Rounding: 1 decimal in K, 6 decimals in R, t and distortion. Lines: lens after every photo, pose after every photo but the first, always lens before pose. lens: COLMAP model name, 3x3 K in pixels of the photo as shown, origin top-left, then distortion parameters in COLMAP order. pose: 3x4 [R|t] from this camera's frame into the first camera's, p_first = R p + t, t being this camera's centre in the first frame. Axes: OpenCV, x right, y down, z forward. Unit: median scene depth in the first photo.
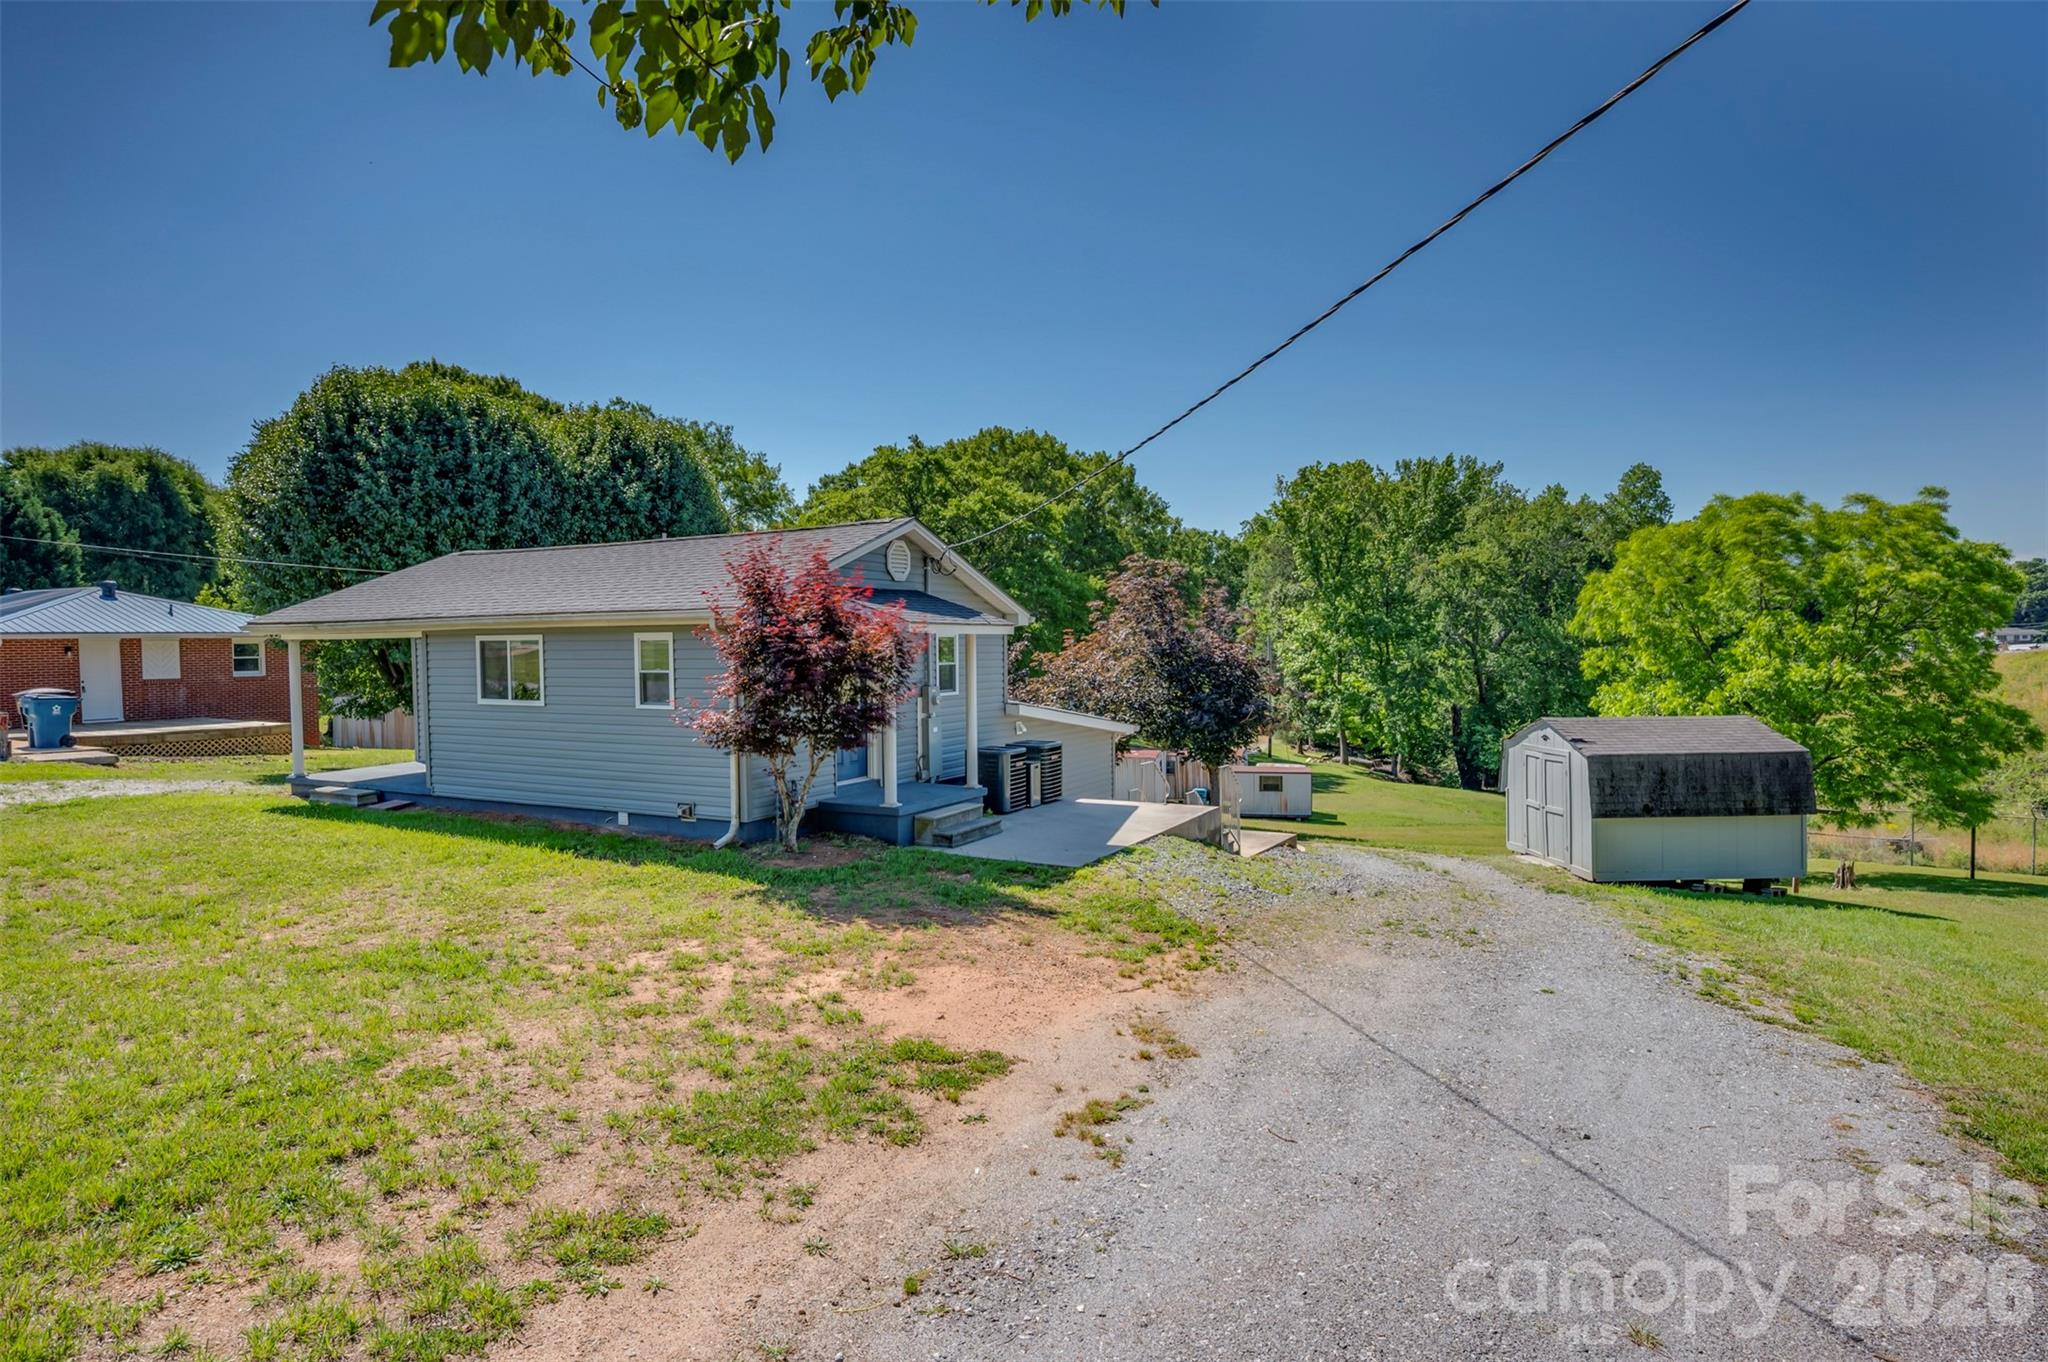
lens RADIAL K [[1106.6, 0, 1024.0], [0, 1106.6, 681.0], [0, 0, 1]] dist [-0.002607, 0.002235]
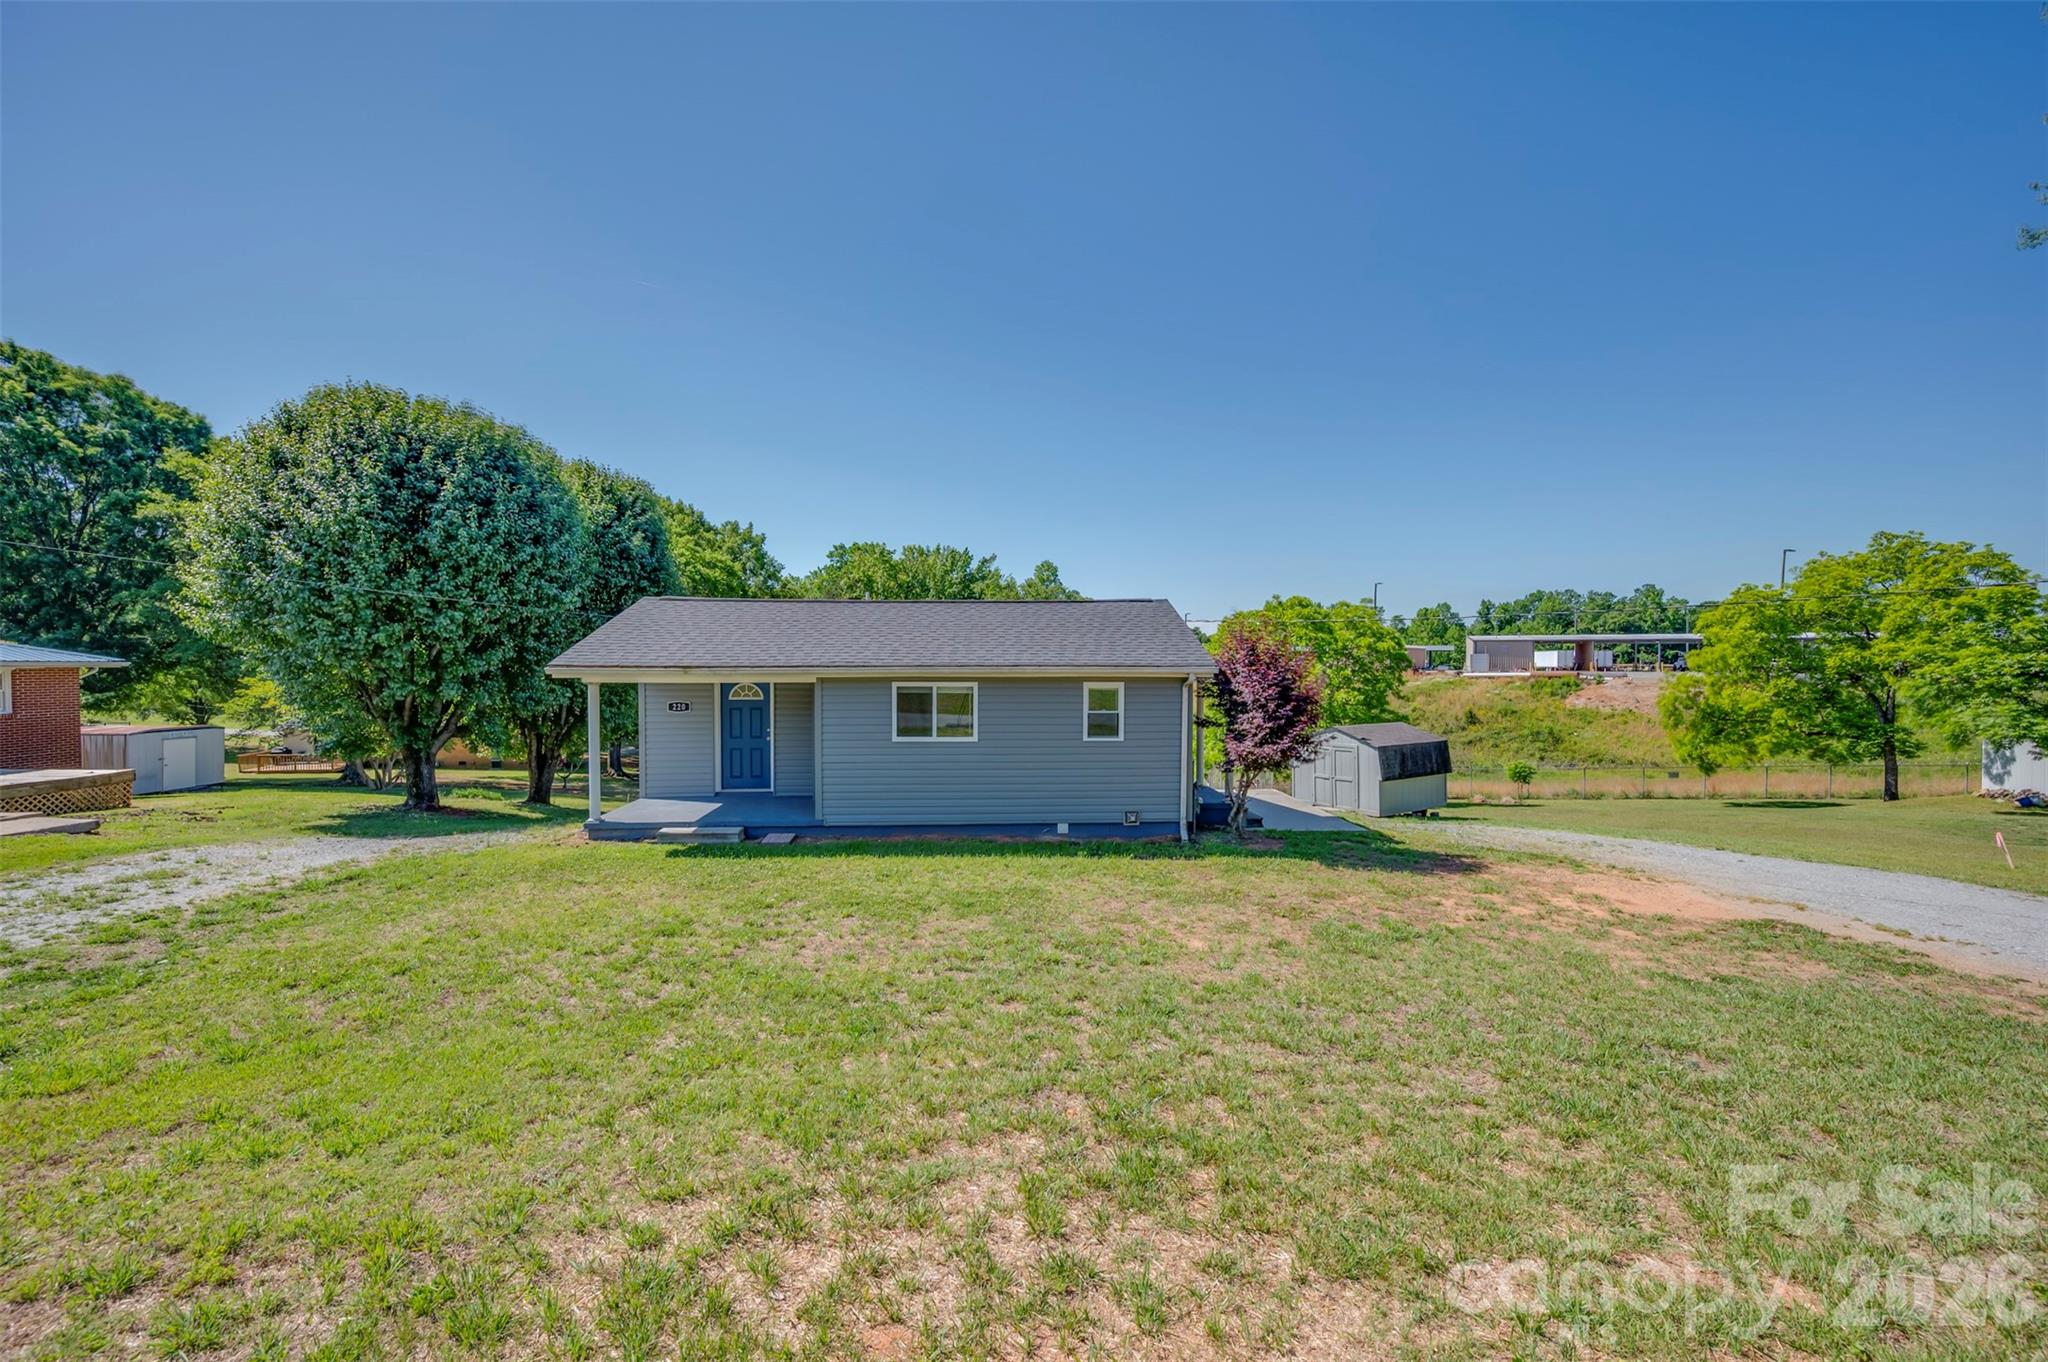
lens RADIAL K [[842.2, 0, 970.3], [0, 842.2, 686.3], [0, 0, 1]] dist [0.000007, 0.000246]
pose [[0.849080, -0.001106, 0.528263, -0.937188], [0.008312, 0.999902, -0.011266, -0.027292], [-0.528199, 0.013957, 0.849006, 0.217727]]
